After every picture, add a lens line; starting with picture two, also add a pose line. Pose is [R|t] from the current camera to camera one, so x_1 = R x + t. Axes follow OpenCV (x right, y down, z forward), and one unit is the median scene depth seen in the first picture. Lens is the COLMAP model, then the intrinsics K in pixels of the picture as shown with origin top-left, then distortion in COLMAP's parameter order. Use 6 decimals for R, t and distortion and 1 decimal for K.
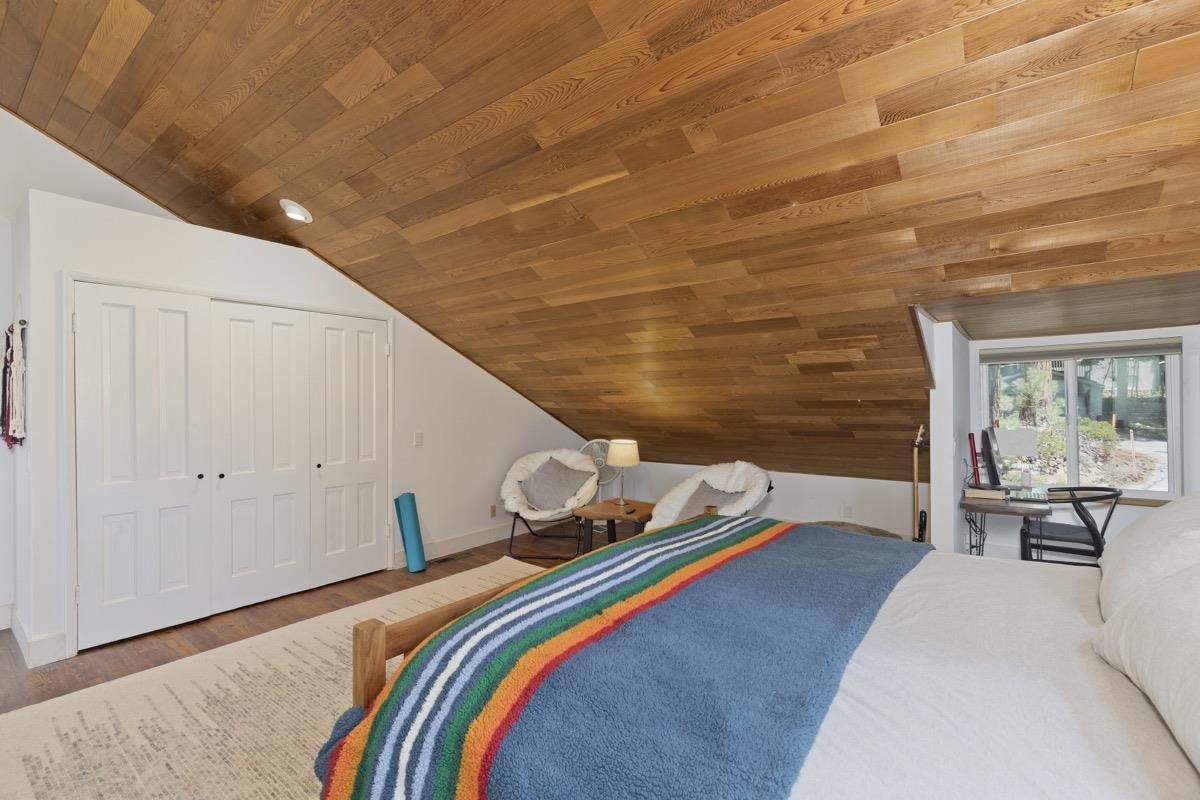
lens RADIAL K [[537.0, 0, 606.0], [0, 537.0, 400.0], [0, 0, 1]] dist [0.010946, -0.001274]
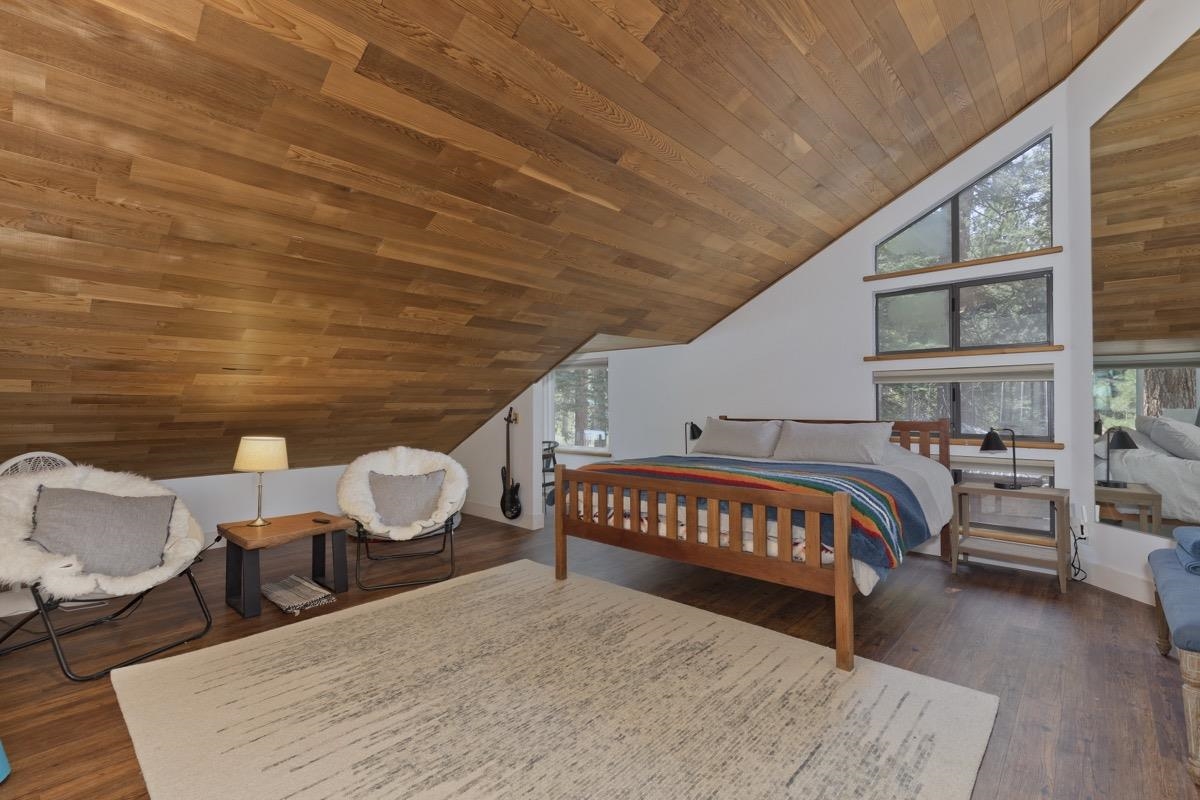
lens RADIAL K [[537.0, 0, 606.1], [0, 537.0, 403.2], [0, 0, 1]] dist [0.010946, -0.001274]
pose [[0.079391, 0.016258, 0.996711, -1.066159], [0.003419, 0.999857, -0.016582, 0.068324], [-0.996838, 0.004725, 0.079324, 0.761912]]
